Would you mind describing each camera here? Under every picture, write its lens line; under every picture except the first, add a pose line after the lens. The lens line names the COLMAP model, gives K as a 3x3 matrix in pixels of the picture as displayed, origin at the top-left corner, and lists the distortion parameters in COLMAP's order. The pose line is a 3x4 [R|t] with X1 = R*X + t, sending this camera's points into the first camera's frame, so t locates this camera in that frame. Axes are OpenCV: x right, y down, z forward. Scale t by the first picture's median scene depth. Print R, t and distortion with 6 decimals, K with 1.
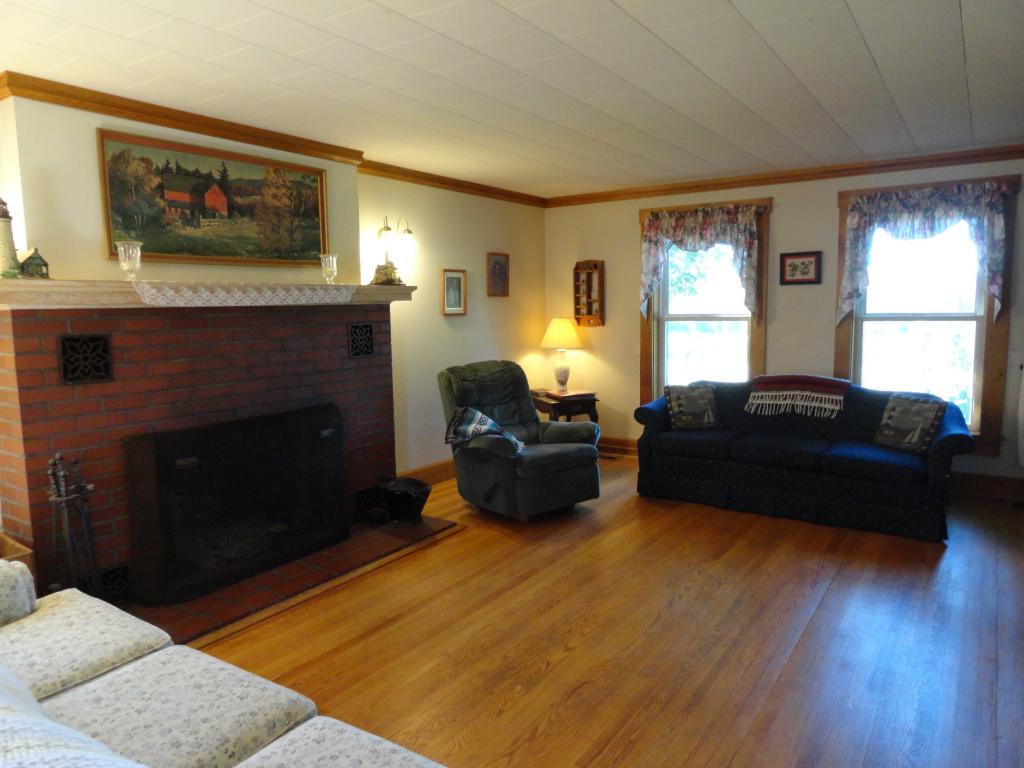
lens RADIAL K [[703.3, 0, 512.4], [0, 703.3, 383.2], [0, 0, 1]] dist [-0.008804, 0.010726]
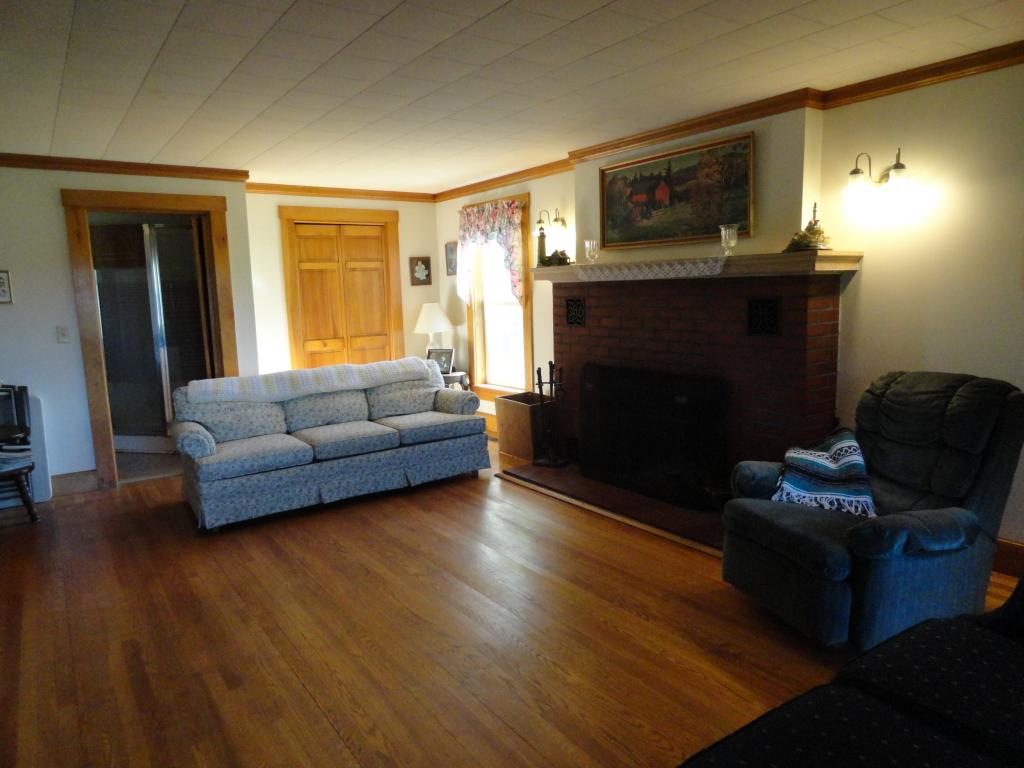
lens RADIAL K [[703.3, 0, 514.9], [0, 703.3, 380.3], [0, 0, 1]] dist [-0.008804, 0.010726]
pose [[-0.363642, 0.150738, -0.919262, 0.843260], [-0.069186, 0.979725, 0.188022, -0.147745], [0.928966, 0.131973, -0.345840, 1.193682]]
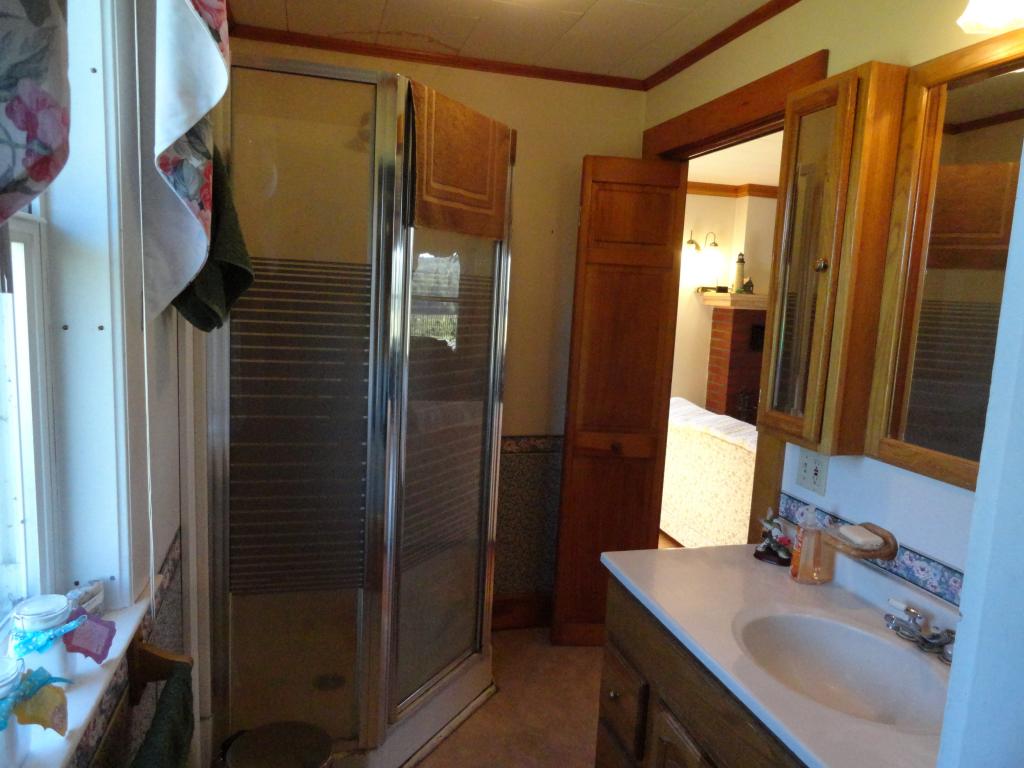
lens RADIAL K [[703.3, 0, 512.4], [0, 703.3, 384.6], [0, 0, 1]] dist [-0.008804, 0.010726]
pose [[0.745936, 0.138793, -0.651396, 0.087493], [-0.136785, 0.989122, 0.054116, 0.060982], [0.651821, 0.048734, 0.756806, -0.648527]]
